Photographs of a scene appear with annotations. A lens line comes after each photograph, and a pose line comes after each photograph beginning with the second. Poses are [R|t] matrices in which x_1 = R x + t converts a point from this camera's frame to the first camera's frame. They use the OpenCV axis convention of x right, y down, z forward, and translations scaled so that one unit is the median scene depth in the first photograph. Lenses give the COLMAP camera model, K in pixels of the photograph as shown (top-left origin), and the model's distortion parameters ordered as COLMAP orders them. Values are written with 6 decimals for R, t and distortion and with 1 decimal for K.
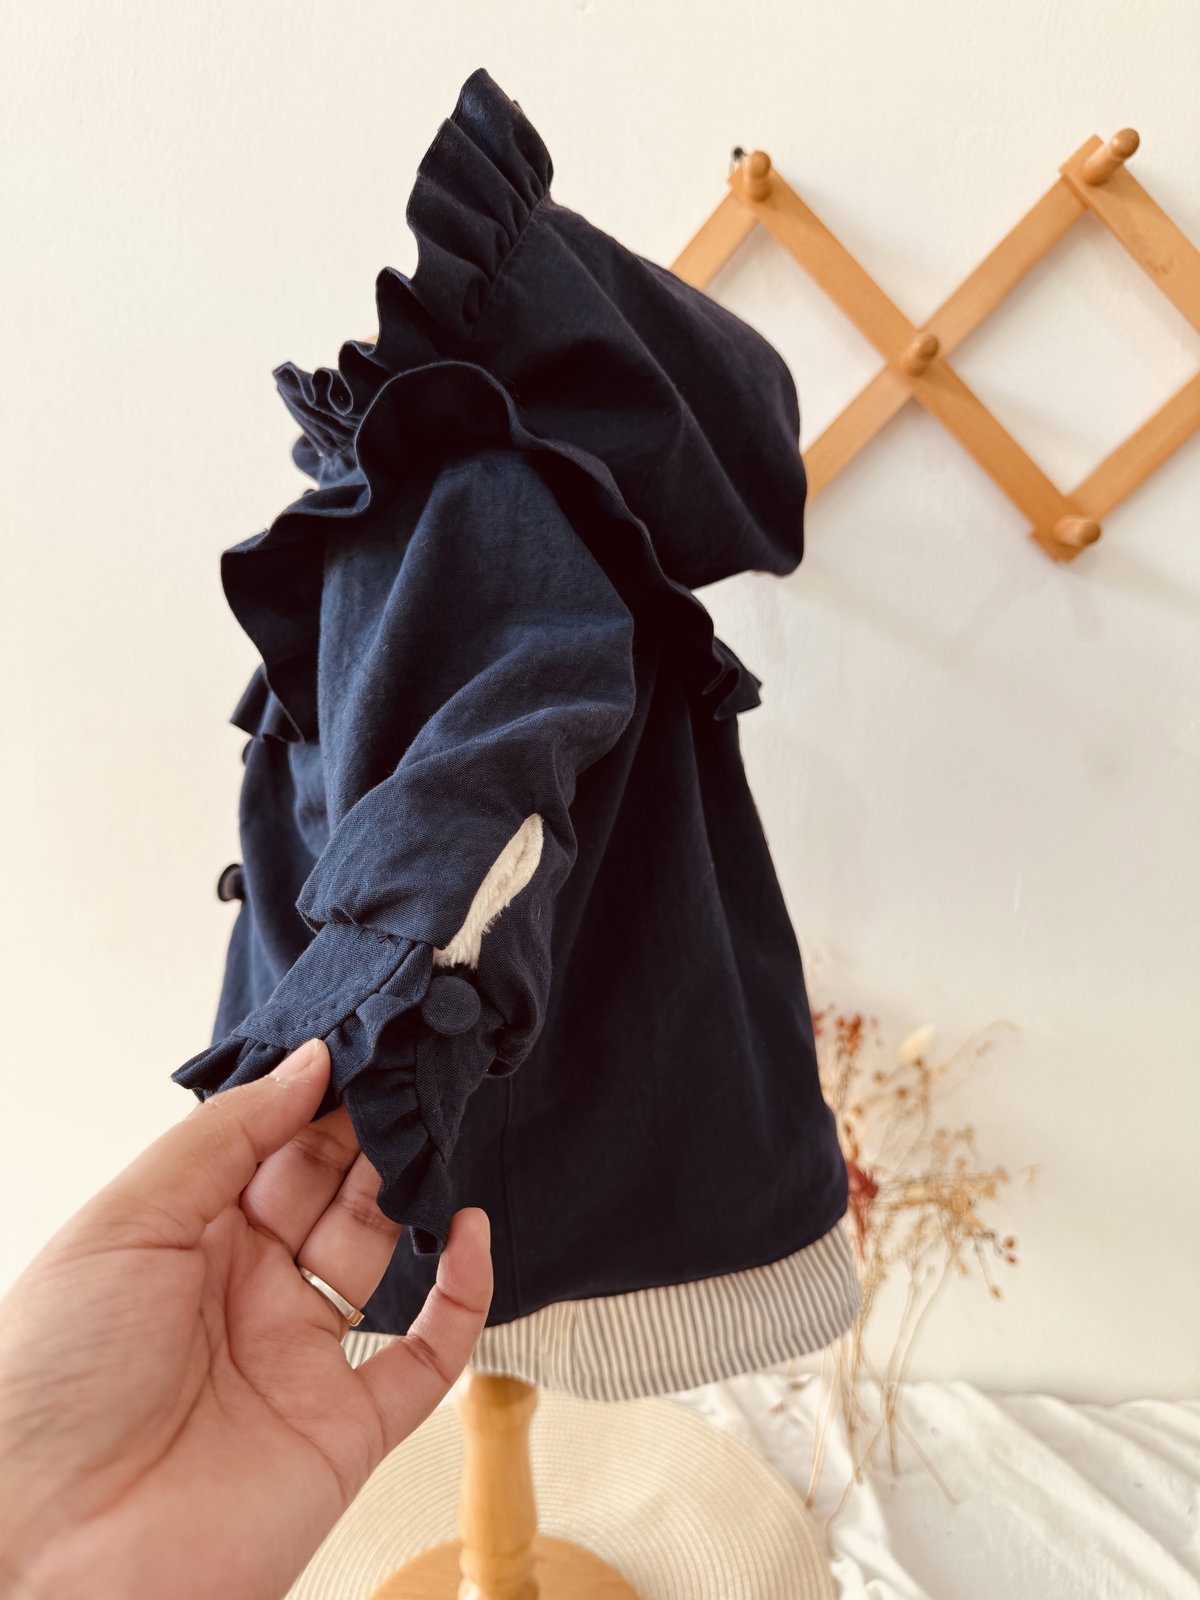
lens RADIAL K [[1155.7, 0, 584.9], [0, 1155.7, 812.3], [0, 0, 1]] dist [-0.020157, -0.001939]
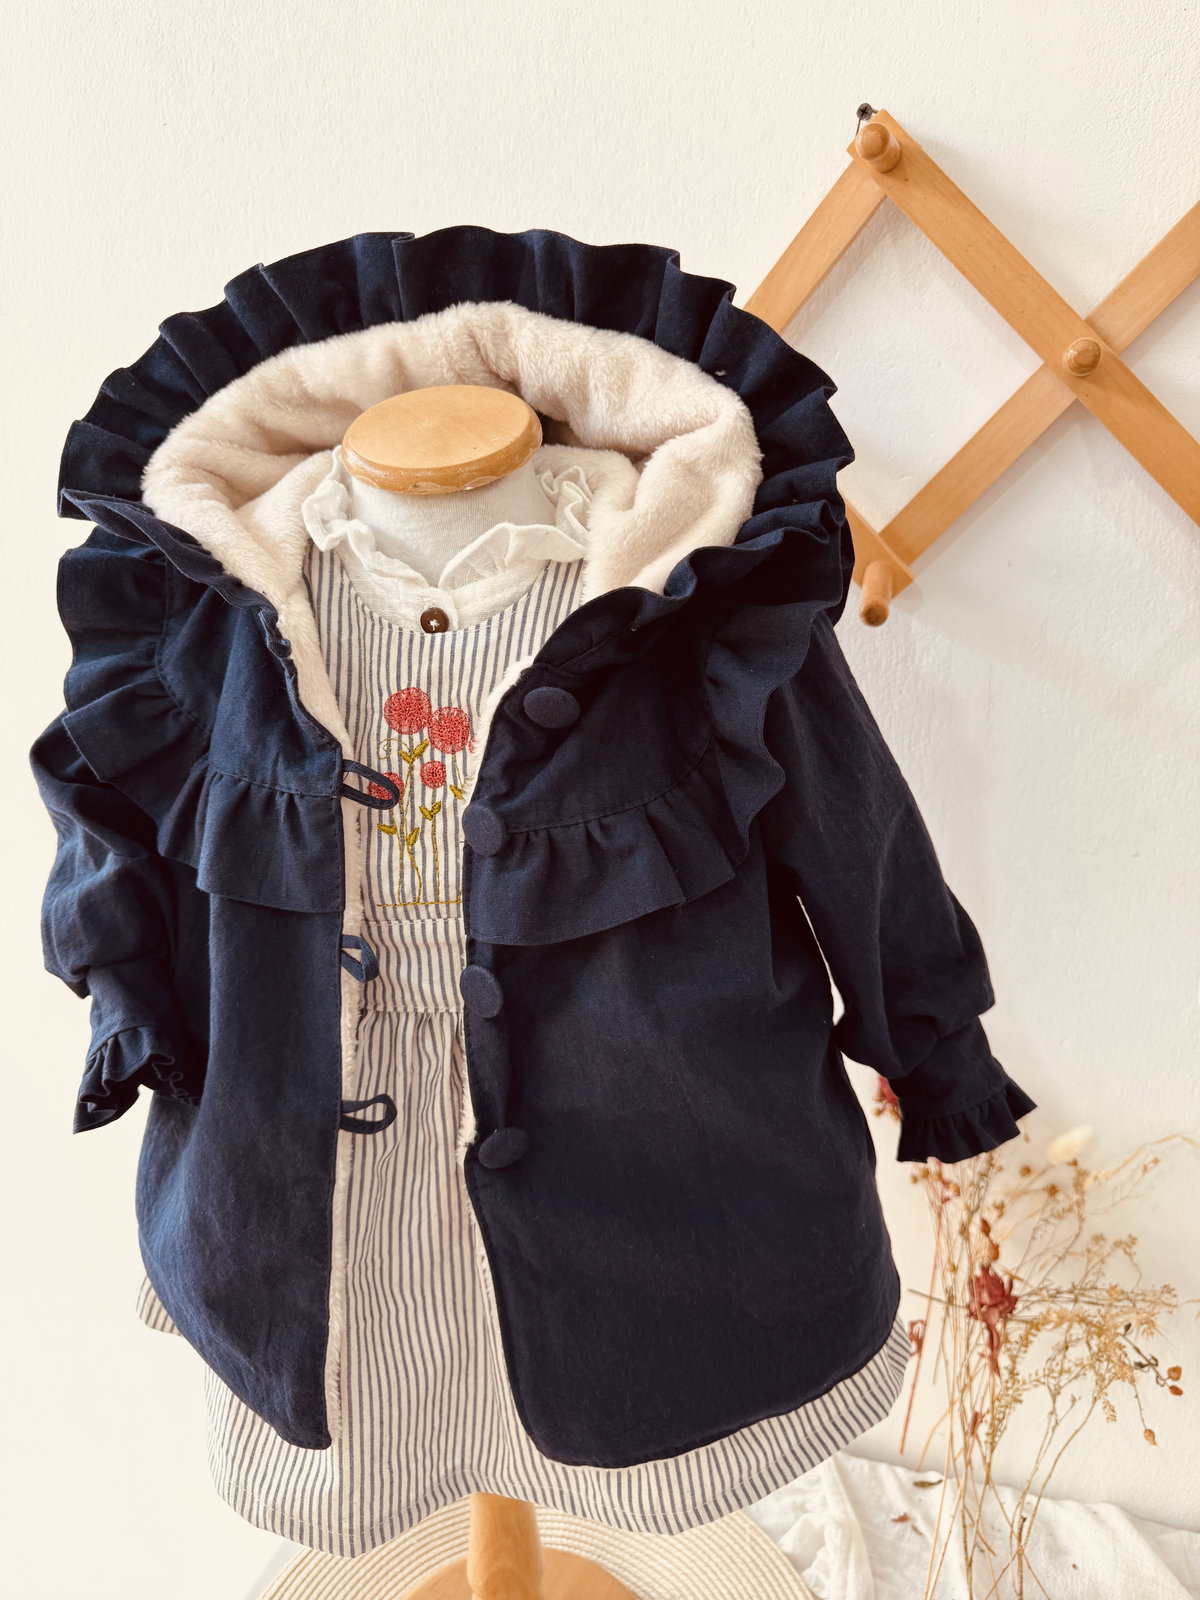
lens RADIAL K [[1155.7, 0, 590.2], [0, 1155.7, 773.5], [0, 0, 1]] dist [-0.020157, -0.001939]
pose [[0.981327, 0.019612, -0.191344, 0.099302], [-0.006687, 0.997665, 0.067964, -0.140506], [0.192230, -0.065416, 0.979167, 0.108903]]
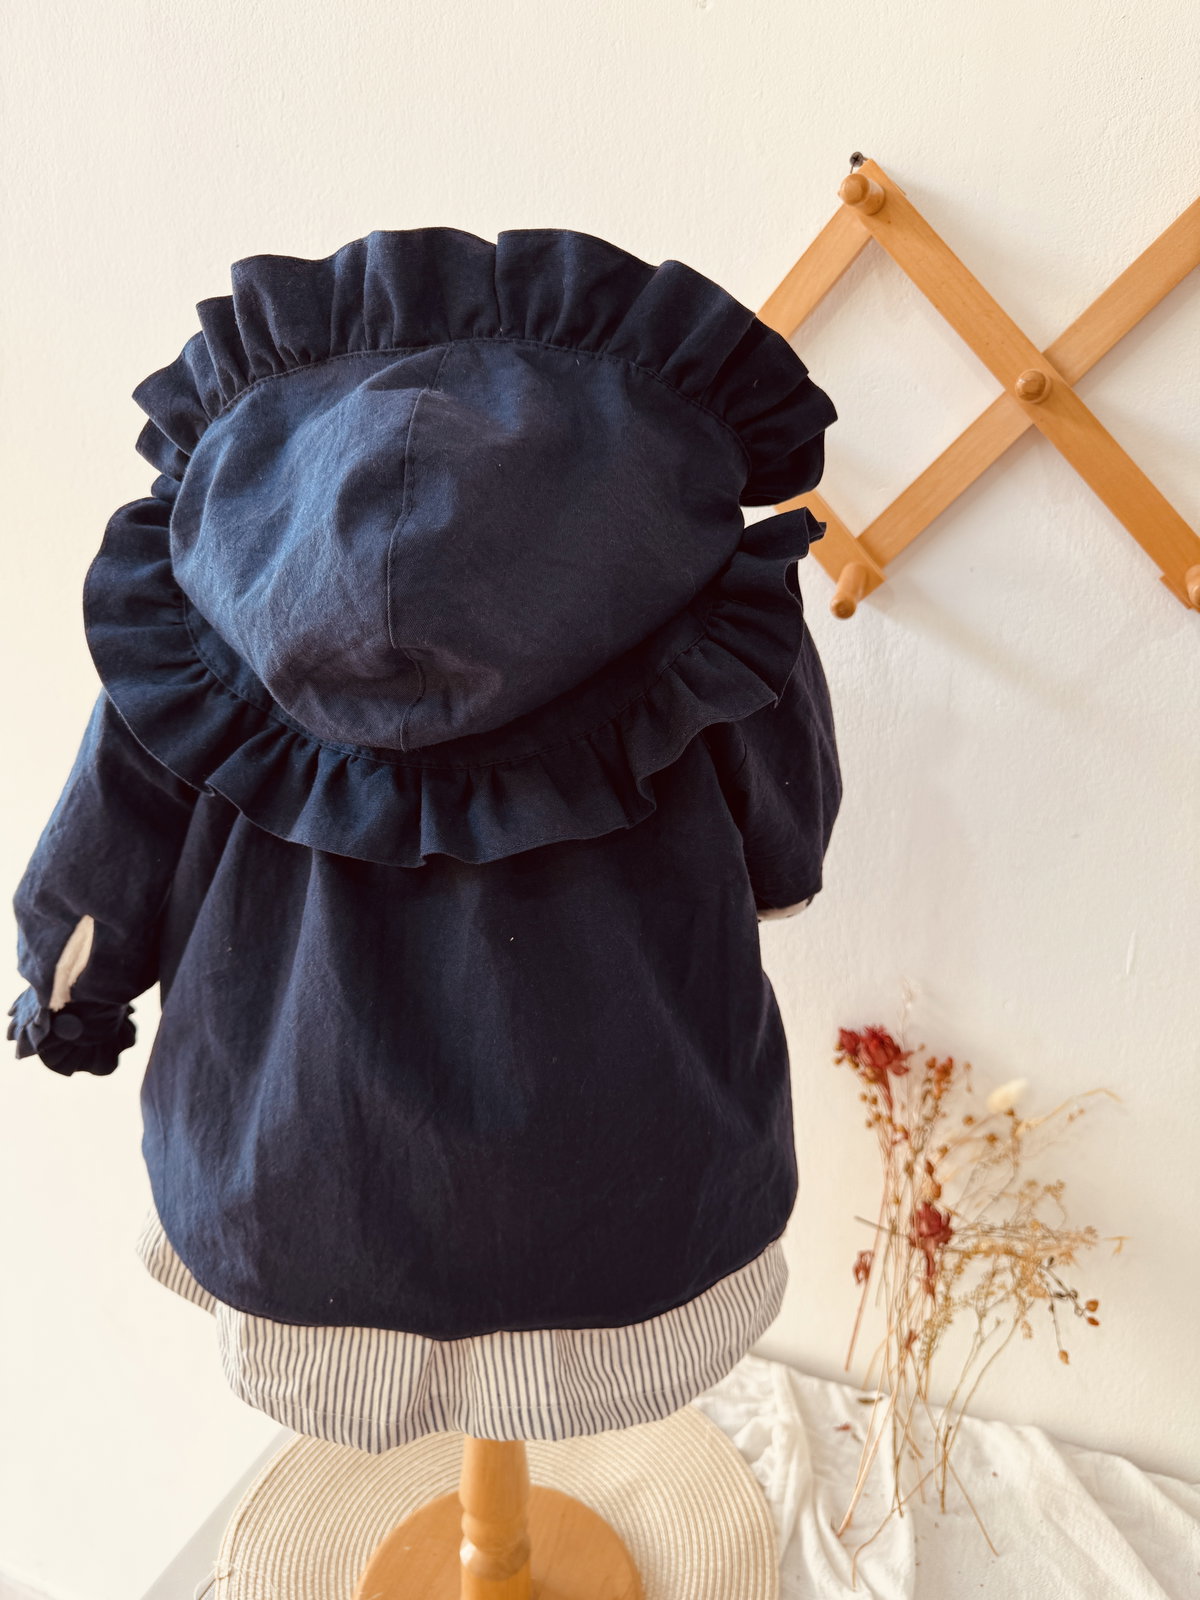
lens RADIAL K [[1155.7, 0, 589.1], [0, 1155.7, 809.3], [0, 0, 1]] dist [-0.020157, -0.001939]
pose [[0.973141, 0.067648, -0.220045, 0.151184], [-0.048477, 0.994635, 0.091387, -0.114487], [0.225046, -0.078266, 0.971200, 0.003278]]
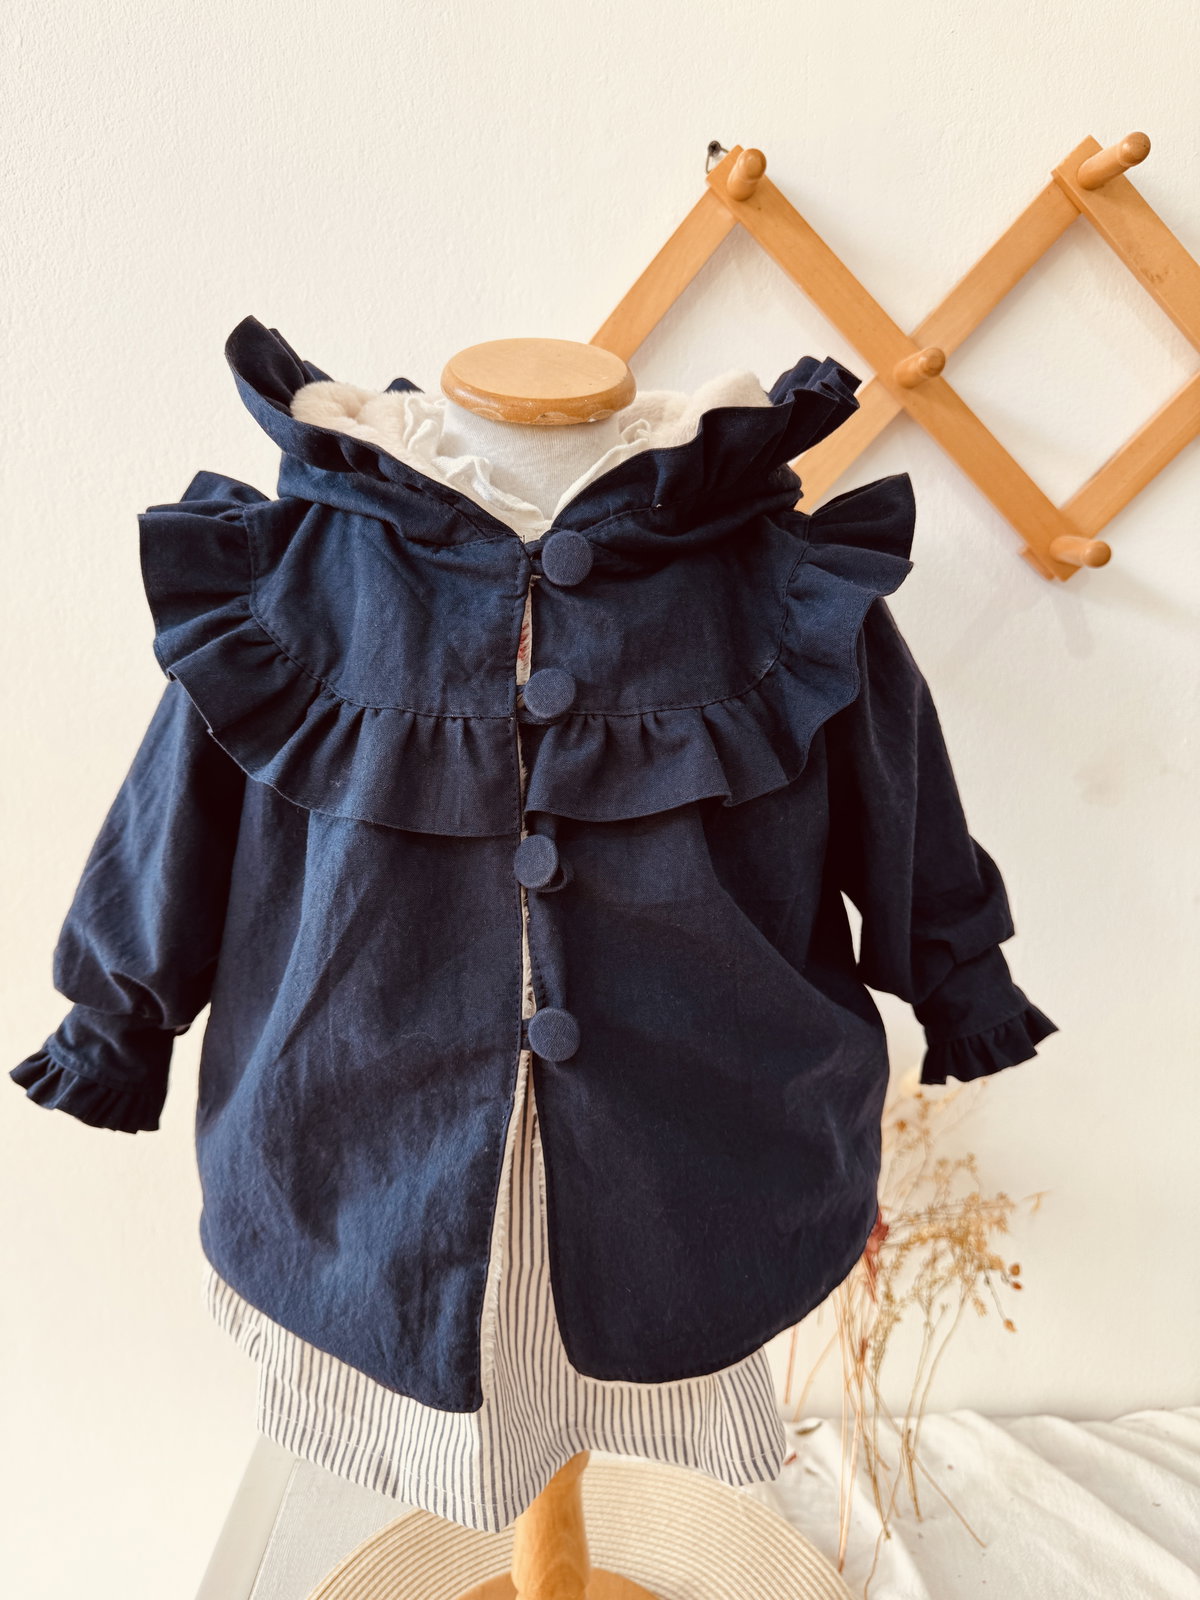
lens RADIAL K [[1155.7, 0, 586.2], [0, 1155.7, 805.0], [0, 0, 1]] dist [-0.020157, -0.001939]
pose [[0.992144, -0.047214, 0.115851, -0.095285], [0.045549, 0.998818, 0.016979, -0.059283], [-0.116516, -0.011569, 0.993121, 0.077486]]
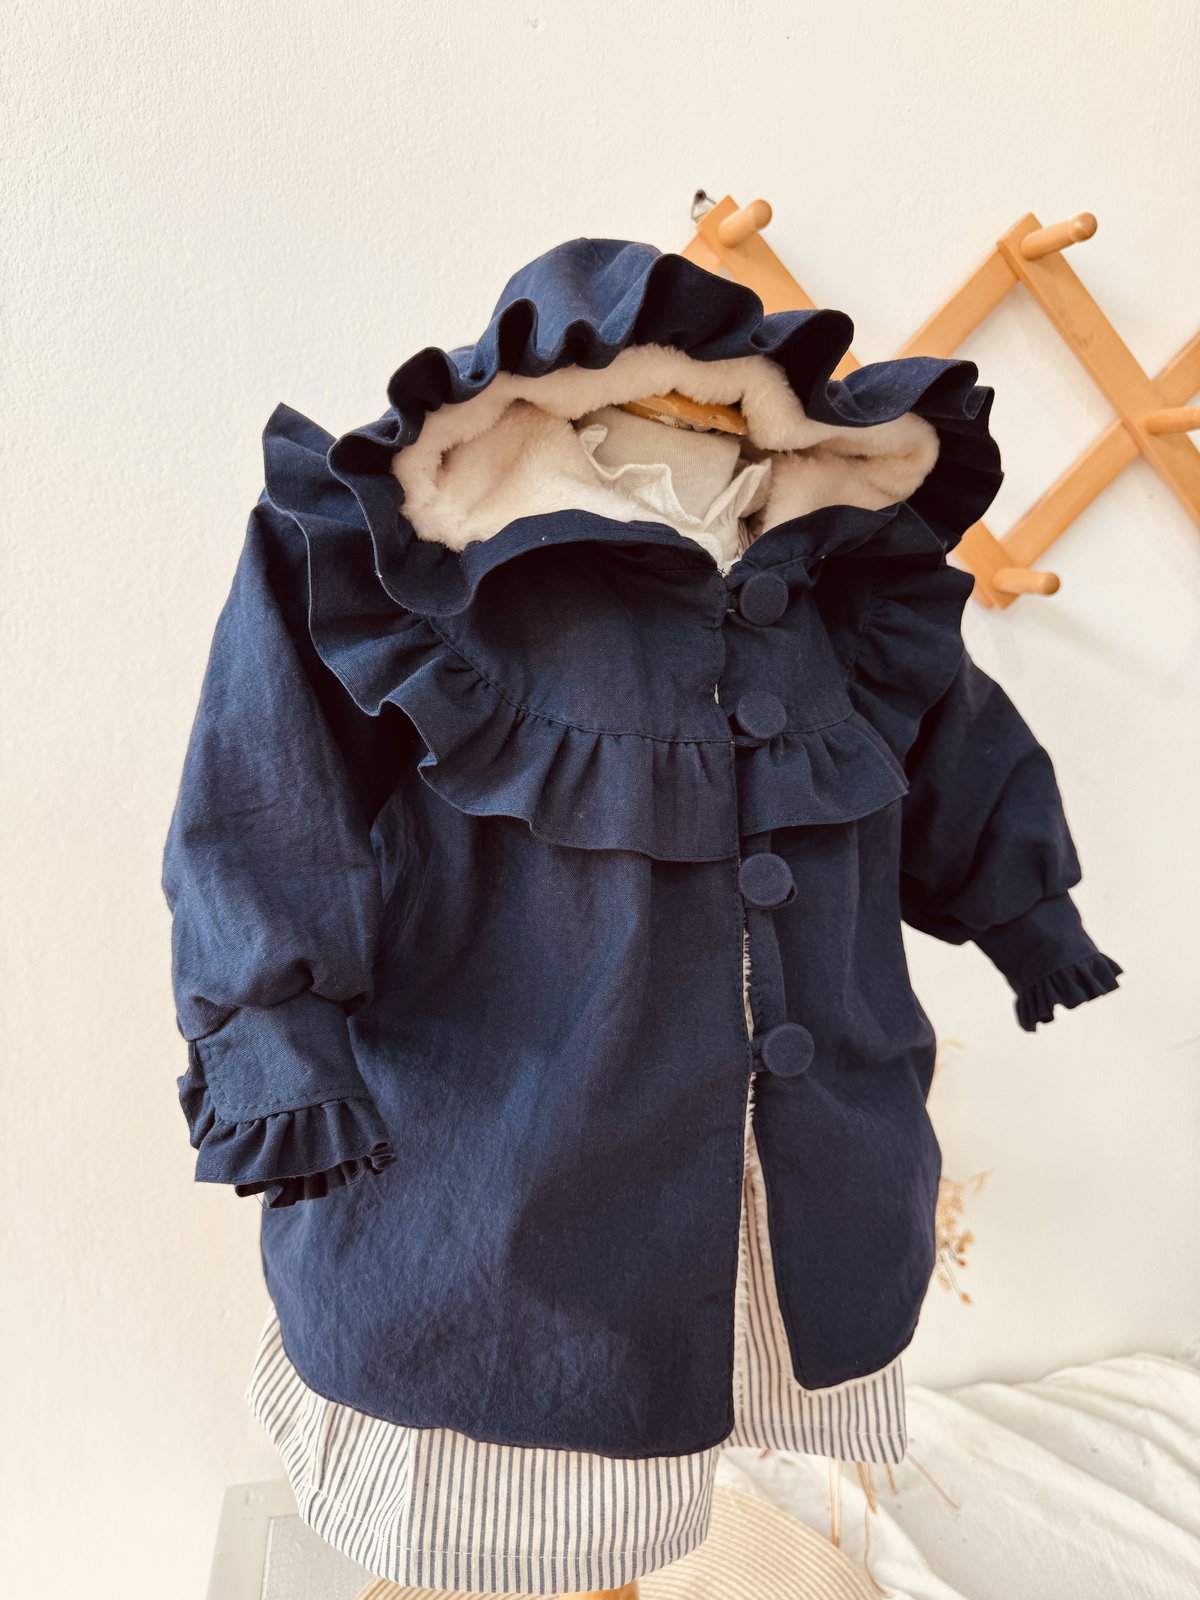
lens RADIAL K [[1155.7, 0, 589.4], [0, 1155.7, 794.2], [0, 0, 1]] dist [-0.020157, -0.001939]
pose [[0.951671, -0.060937, 0.301015, -0.265958], [0.062271, 0.998046, 0.005171, -0.071520], [-0.300741, 0.013823, 0.953606, 0.095058]]
